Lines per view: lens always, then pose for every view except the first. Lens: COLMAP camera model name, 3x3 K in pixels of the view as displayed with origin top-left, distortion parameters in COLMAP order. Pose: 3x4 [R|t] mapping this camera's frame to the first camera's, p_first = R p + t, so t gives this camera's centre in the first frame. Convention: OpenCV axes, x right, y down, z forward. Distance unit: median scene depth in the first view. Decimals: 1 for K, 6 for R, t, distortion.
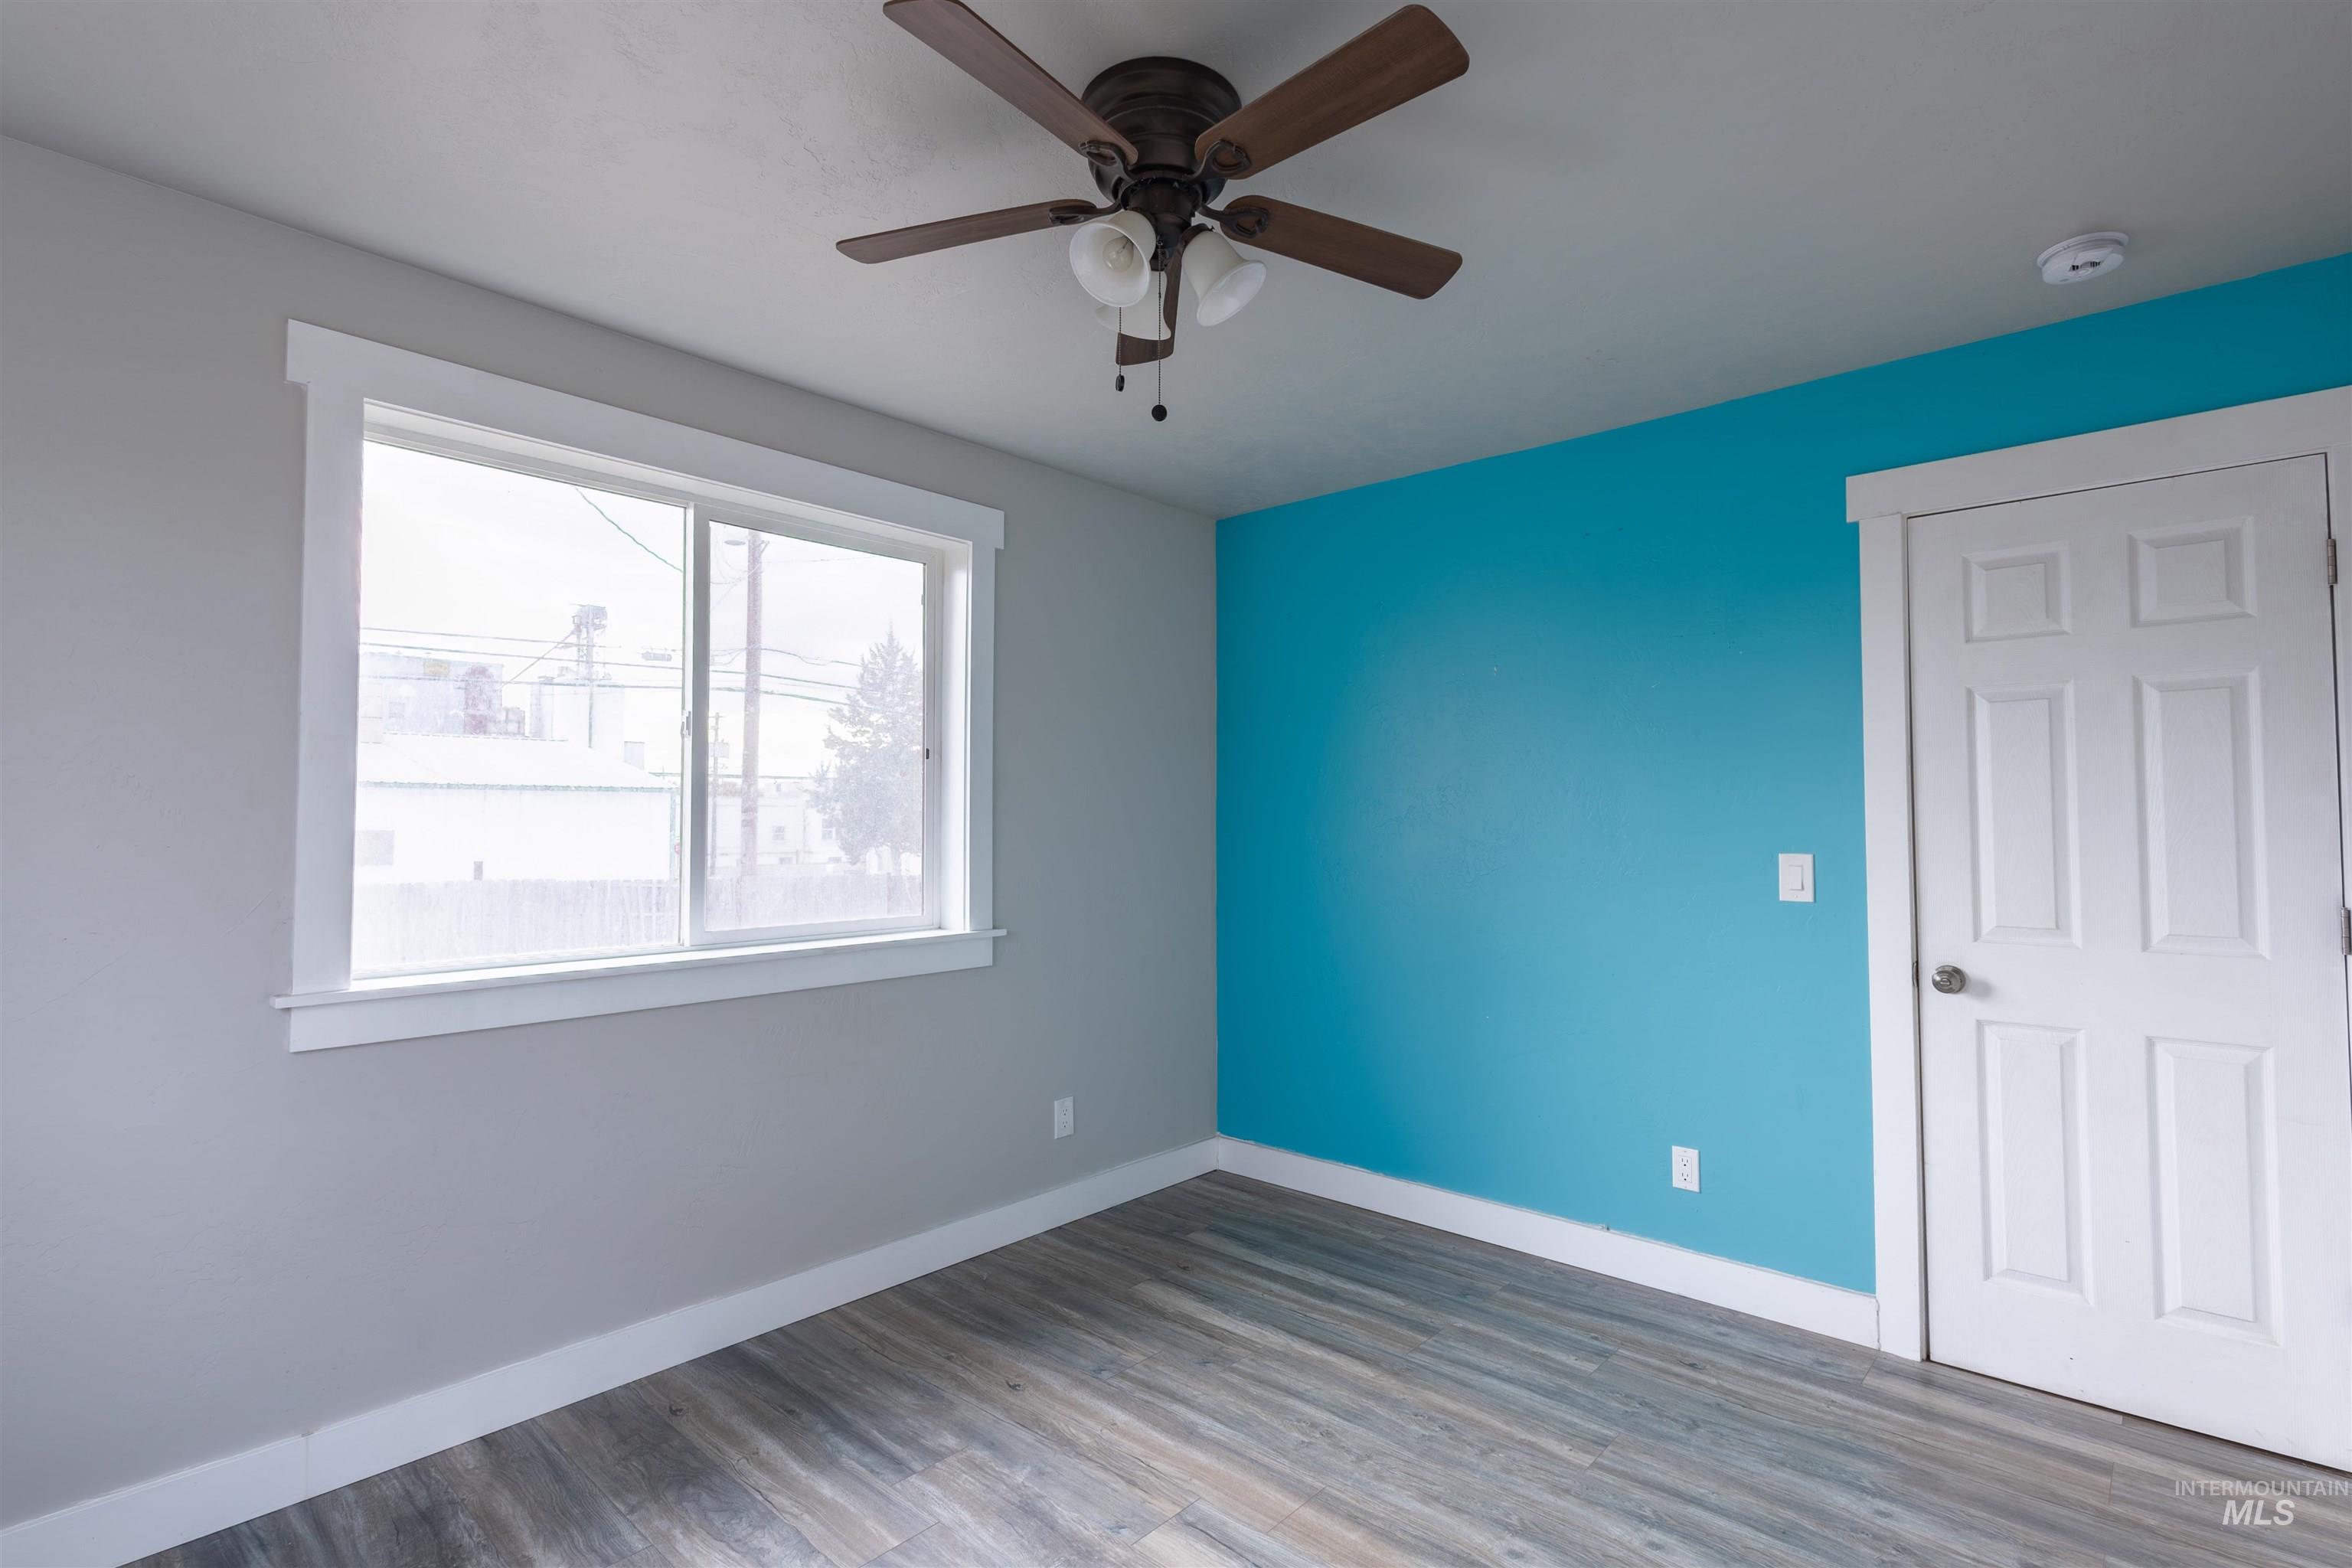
lens RADIAL K [[1116.7, 0, 1161.3], [0, 1116.7, 789.9], [0, 0, 1]] dist [0.019336, 0.000087]
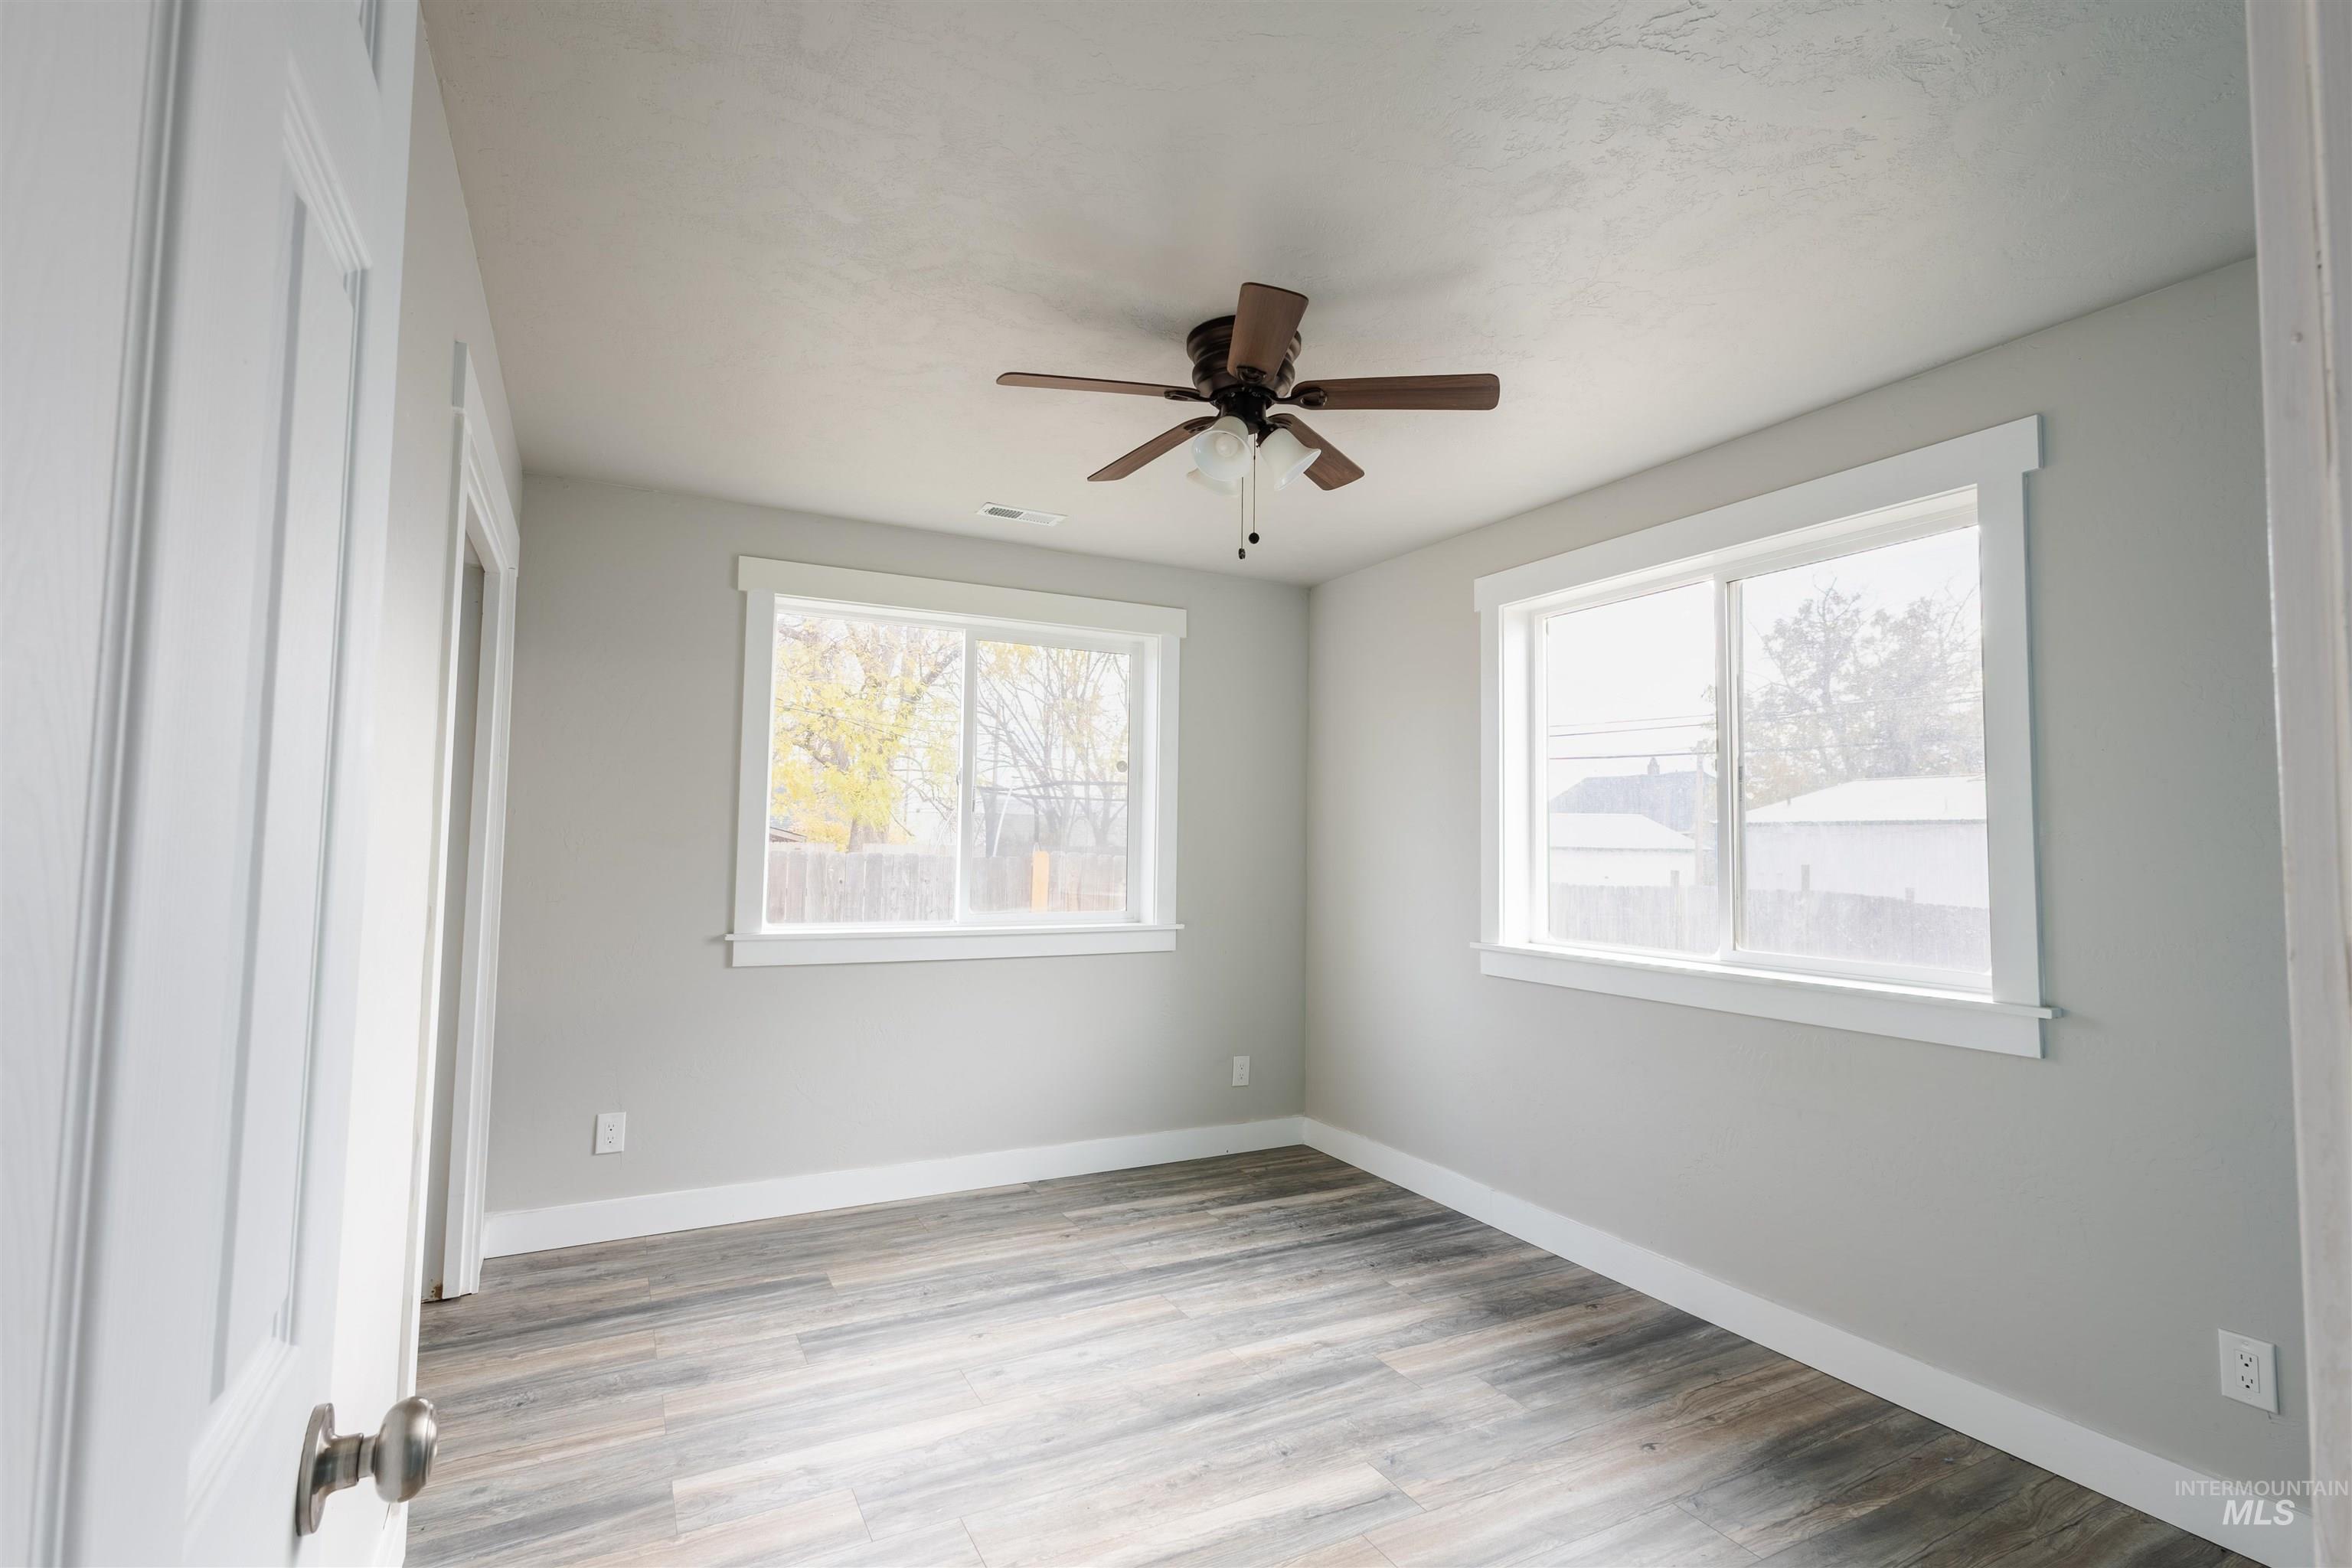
lens RADIAL K [[1066.4, 0, 1184.2], [0, 1066.4, 777.8], [0, 0, 1]] dist [0.004157, 0.000140]
pose [[-0.323939, -0.064642, -0.943867, 0.939477], [0.015369, 0.997172, -0.073567, 0.030502], [0.945953, -0.038337, -0.322029, 0.997665]]
